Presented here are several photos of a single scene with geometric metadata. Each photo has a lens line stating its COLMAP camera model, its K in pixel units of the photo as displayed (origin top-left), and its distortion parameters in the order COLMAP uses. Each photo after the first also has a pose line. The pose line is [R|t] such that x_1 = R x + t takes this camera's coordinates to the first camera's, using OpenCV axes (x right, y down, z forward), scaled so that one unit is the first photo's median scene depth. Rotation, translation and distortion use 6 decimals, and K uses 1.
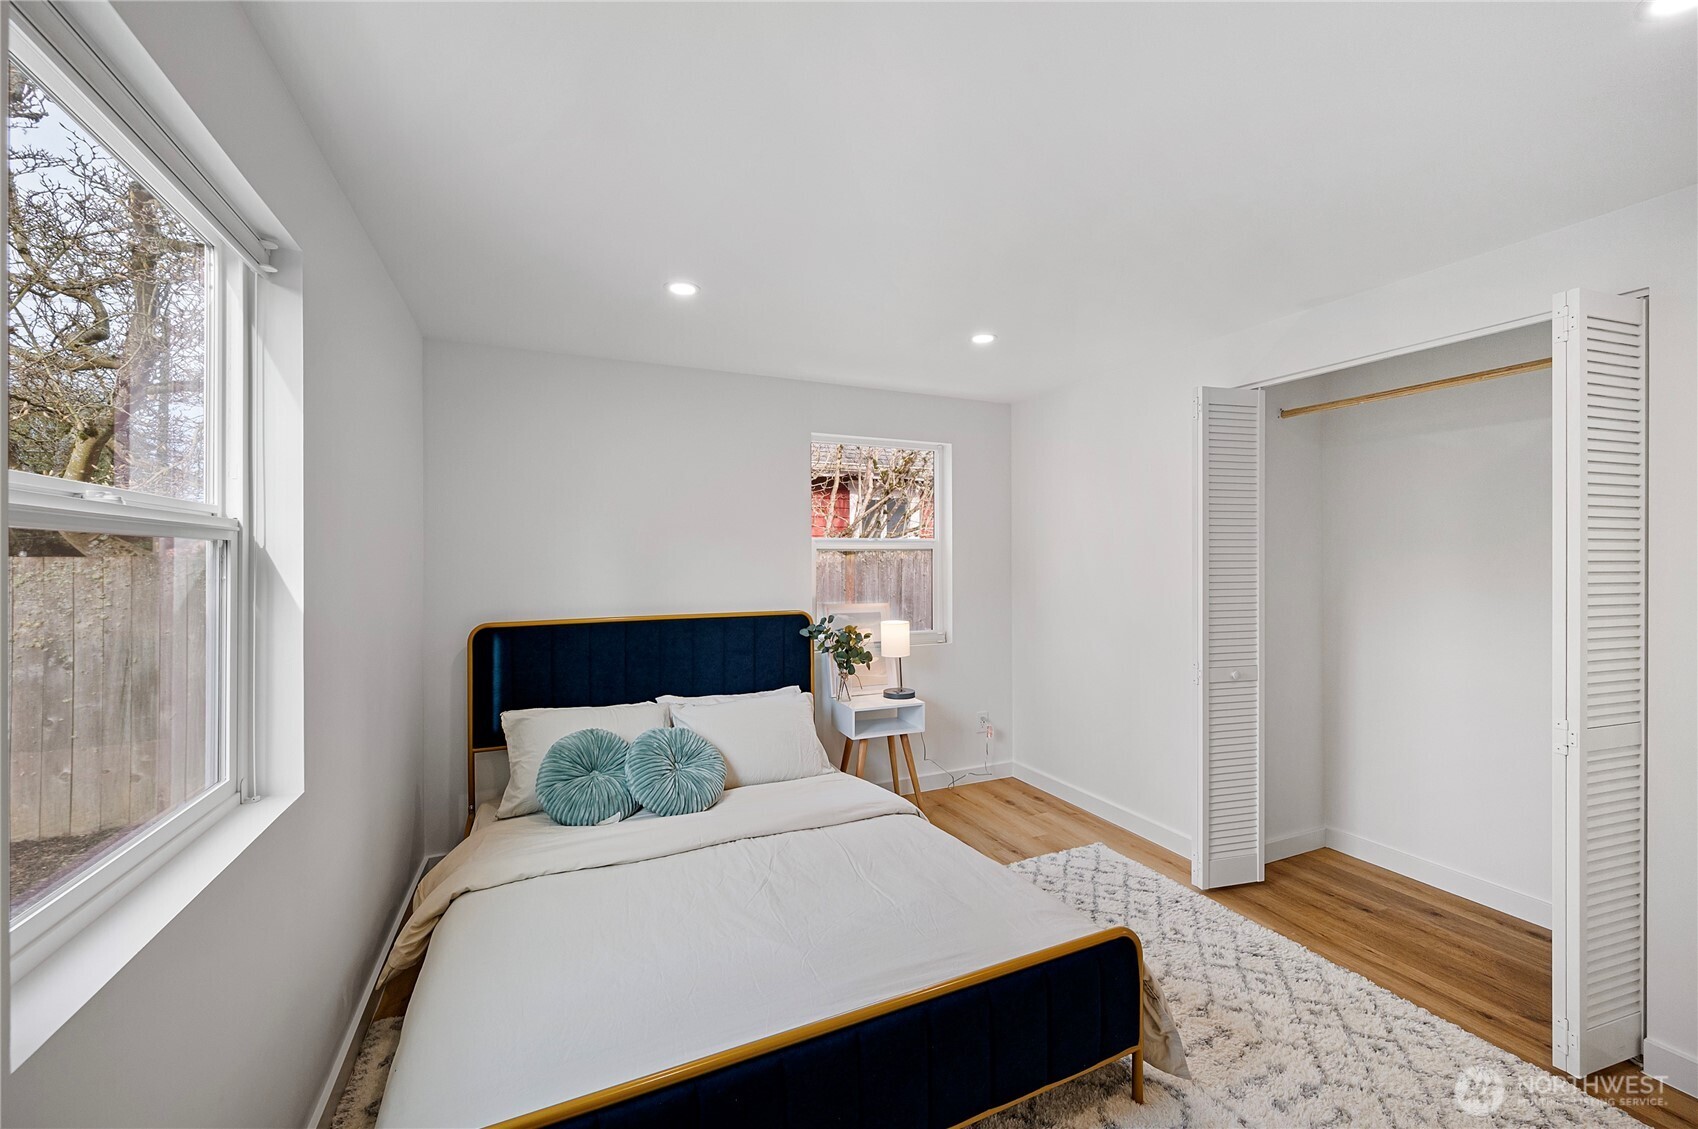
lens RADIAL K [[684.7, 0, 853.7], [0, 684.7, 552.3], [0, 0, 1]] dist [-0.000666, -0.000100]
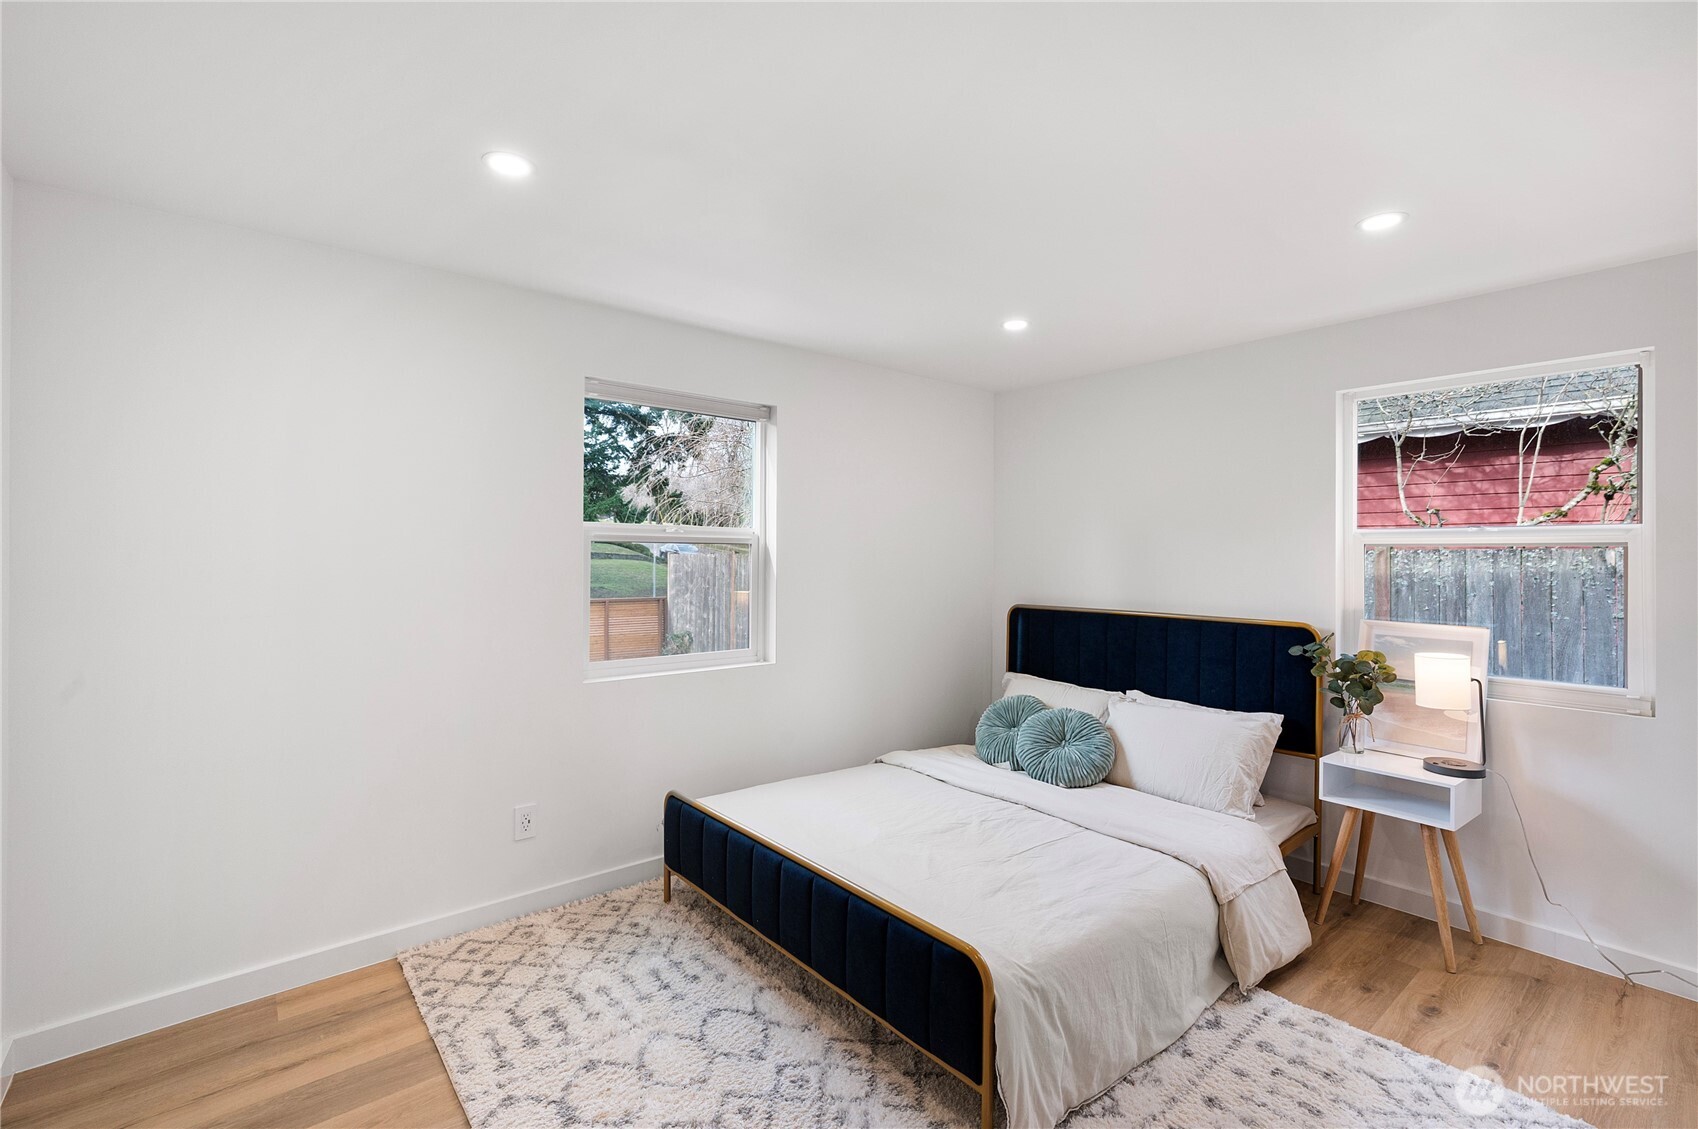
lens RADIAL K [[743.0, 0, 851.2], [0, 743.0, 562.3], [0, 0, 1]] dist [0.001723, 0.000342]
pose [[0.252820, 0.012924, -0.967427, 0.740847], [0.001296, 0.999905, 0.013696, 0.002578], [0.967513, -0.004717, 0.252779, 0.332830]]
